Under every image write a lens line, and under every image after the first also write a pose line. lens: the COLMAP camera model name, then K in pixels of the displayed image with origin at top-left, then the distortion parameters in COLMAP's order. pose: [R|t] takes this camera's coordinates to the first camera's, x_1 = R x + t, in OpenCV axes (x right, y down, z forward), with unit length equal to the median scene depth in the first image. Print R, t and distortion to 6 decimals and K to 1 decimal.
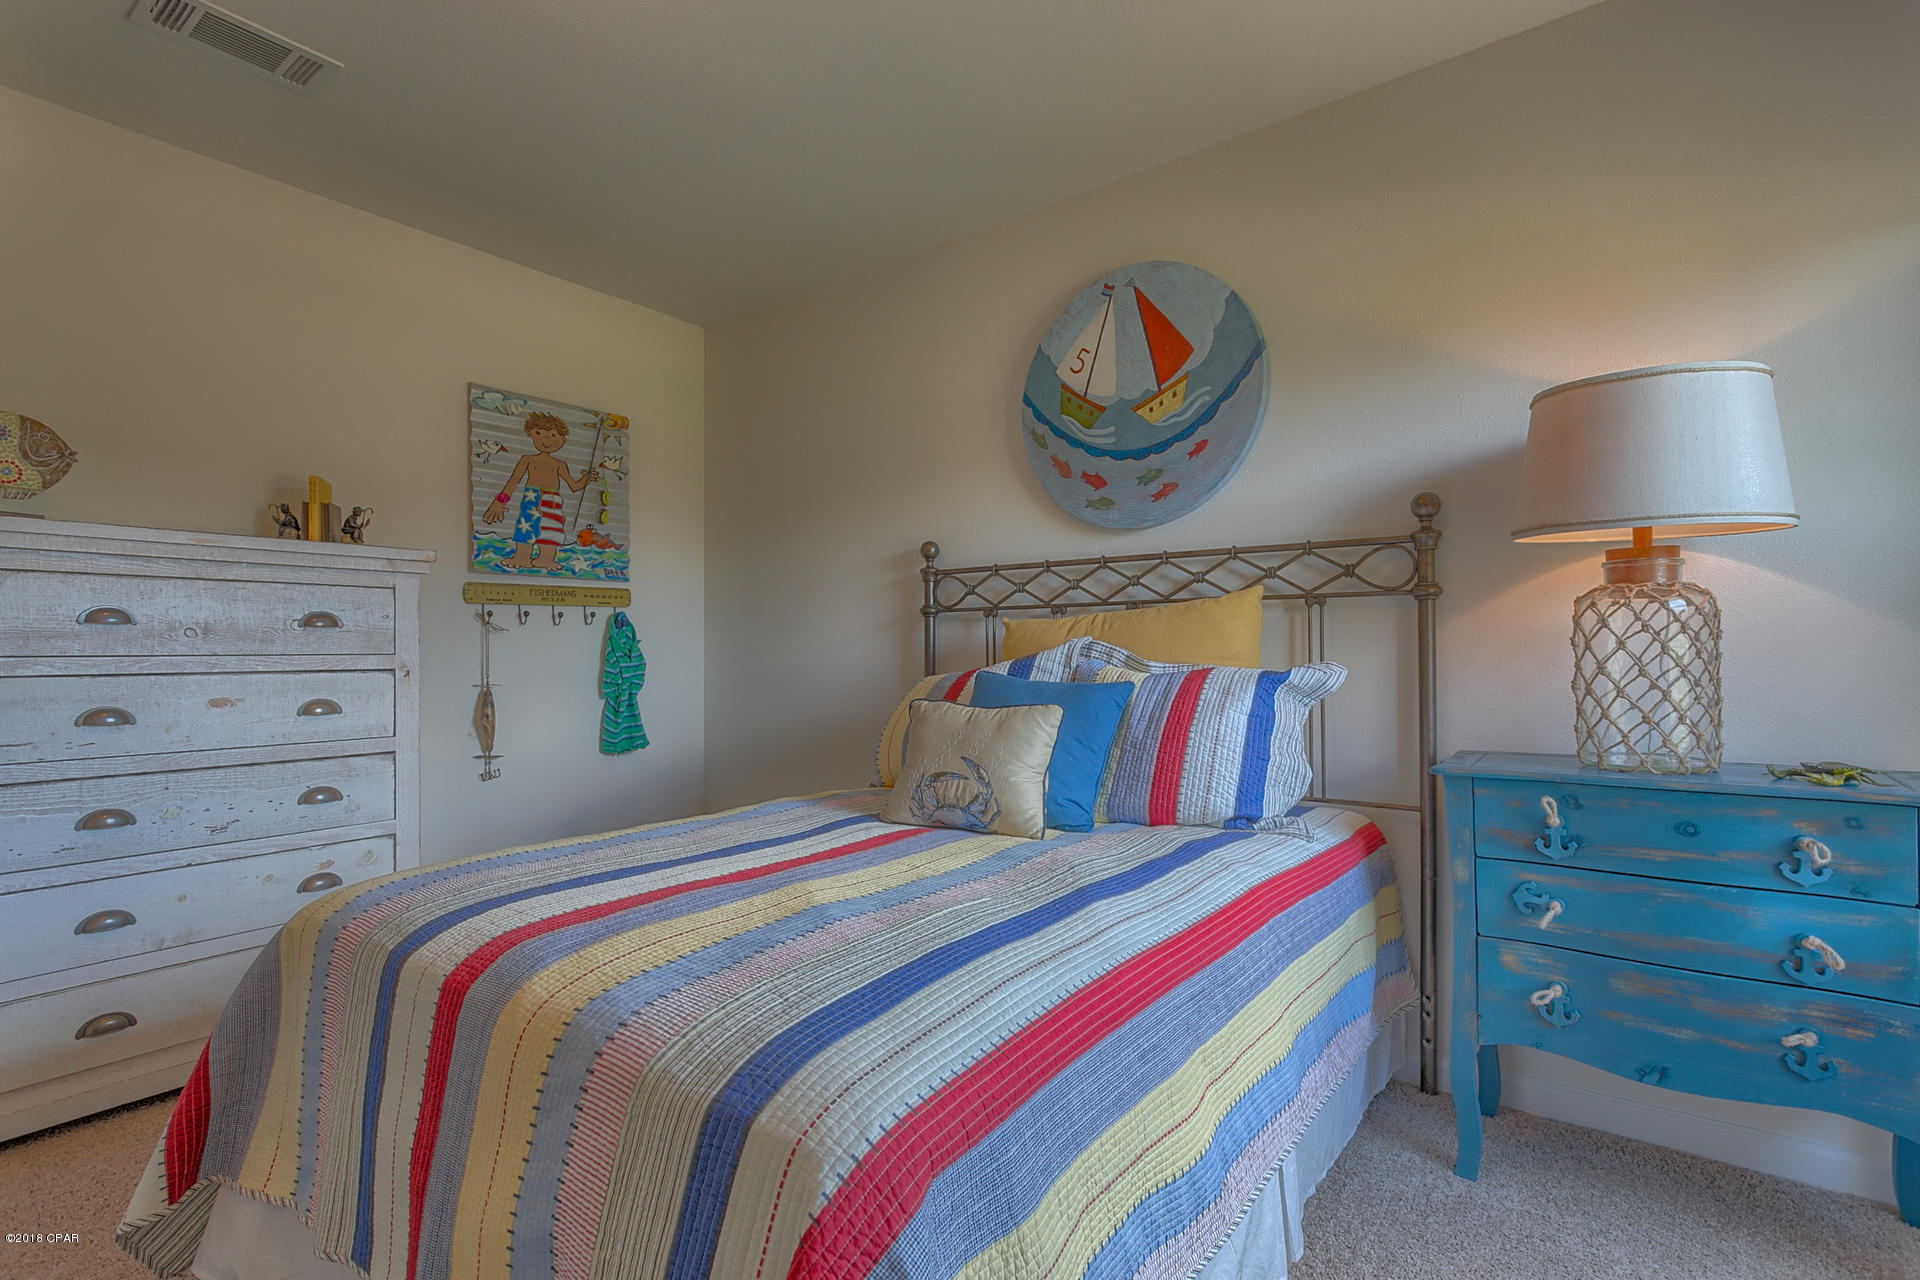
lens RADIAL K [[915.5, 0, 951.3], [0, 915.5, 647.0], [0, 0, 1]] dist [0.003396, 0.001779]
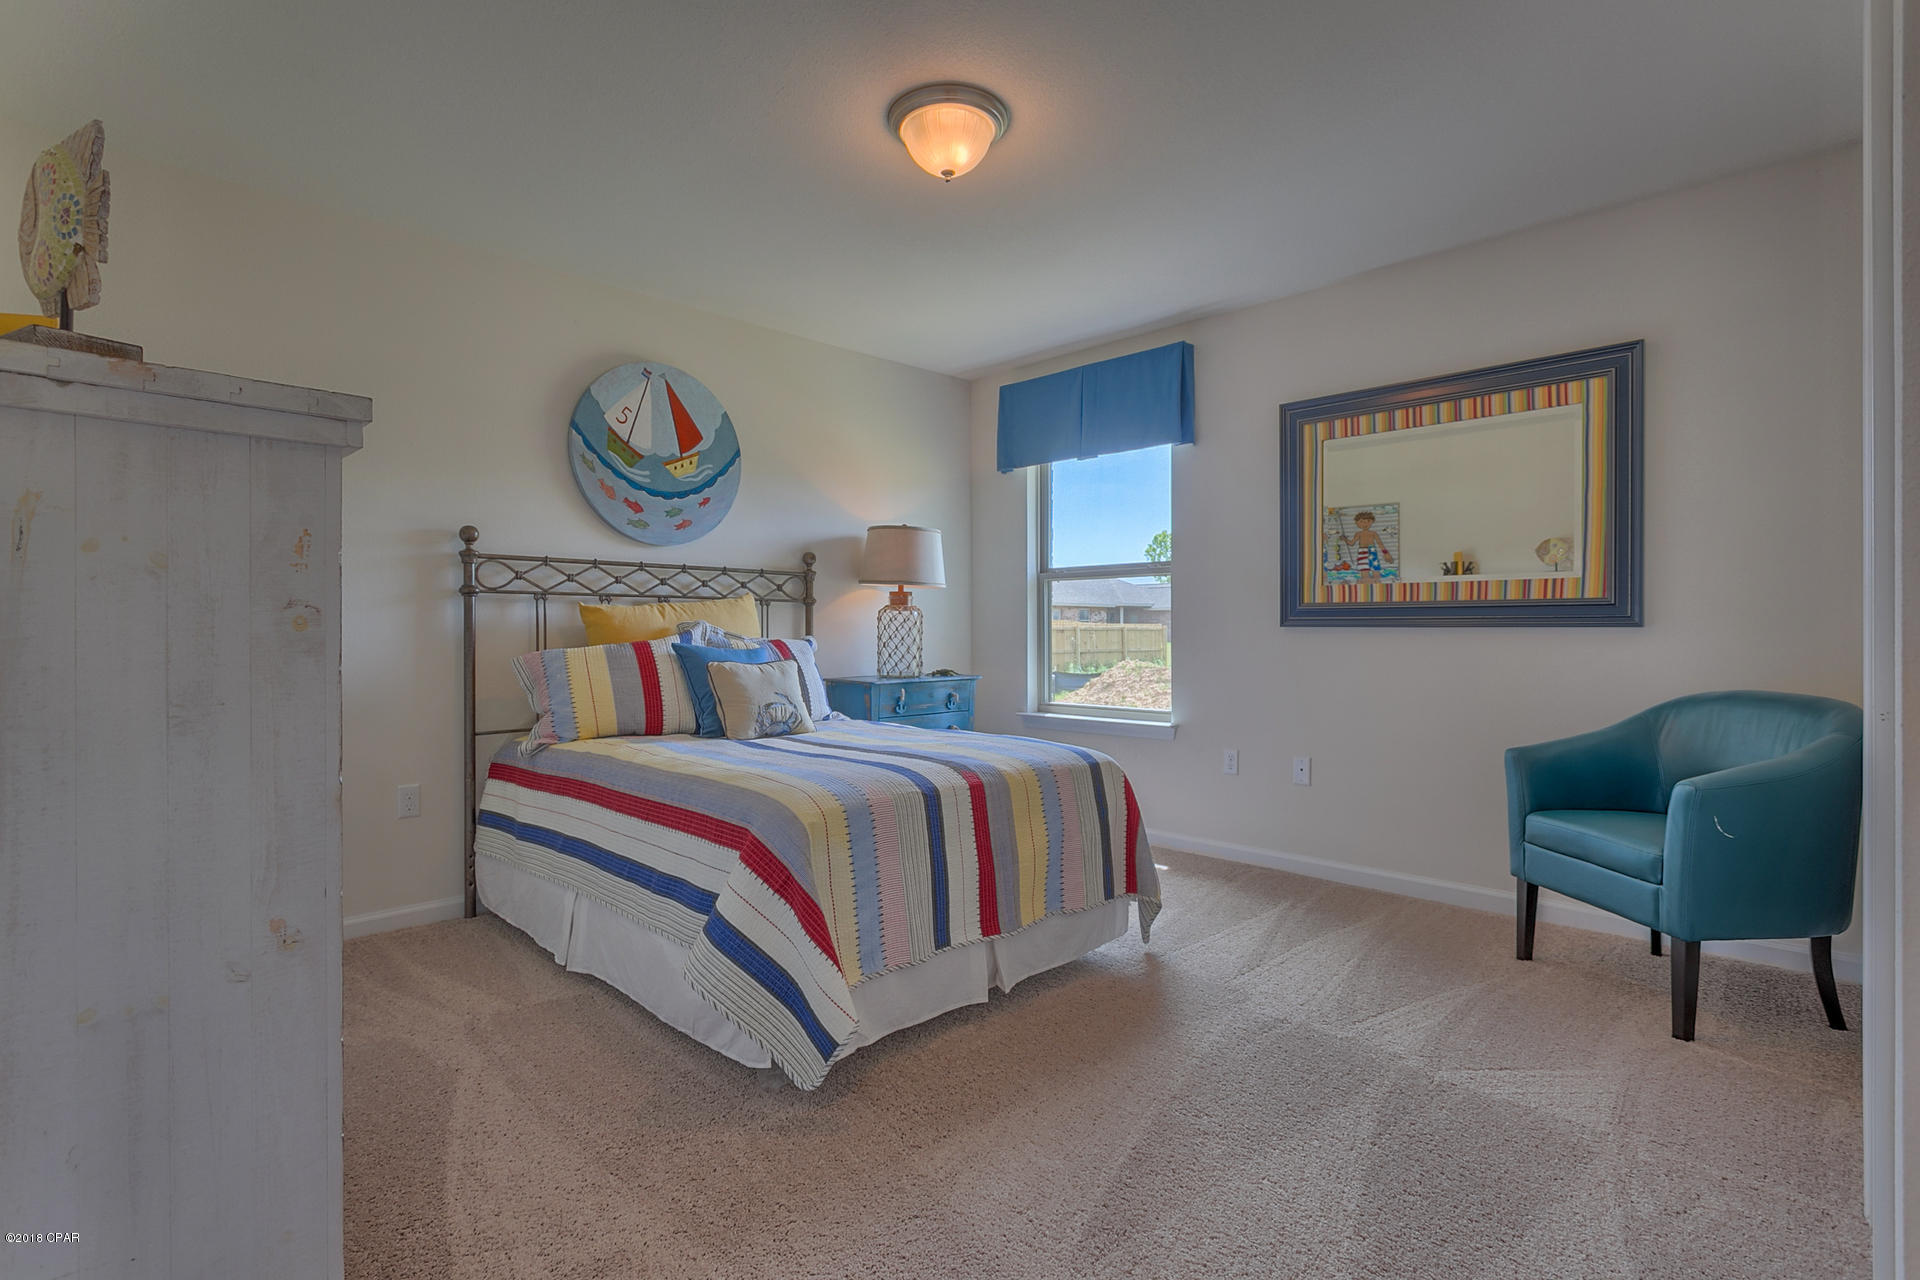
lens RADIAL K [[915.5, 0, 949.6], [0, 915.5, 638.9], [0, 0, 1]] dist [0.003396, 0.001779]
pose [[0.122528, 0.002883, 0.992461, -1.193528], [-0.000778, 0.999996, -0.002809, 0.022483], [-0.992465, -0.000428, 0.122530, 0.372289]]
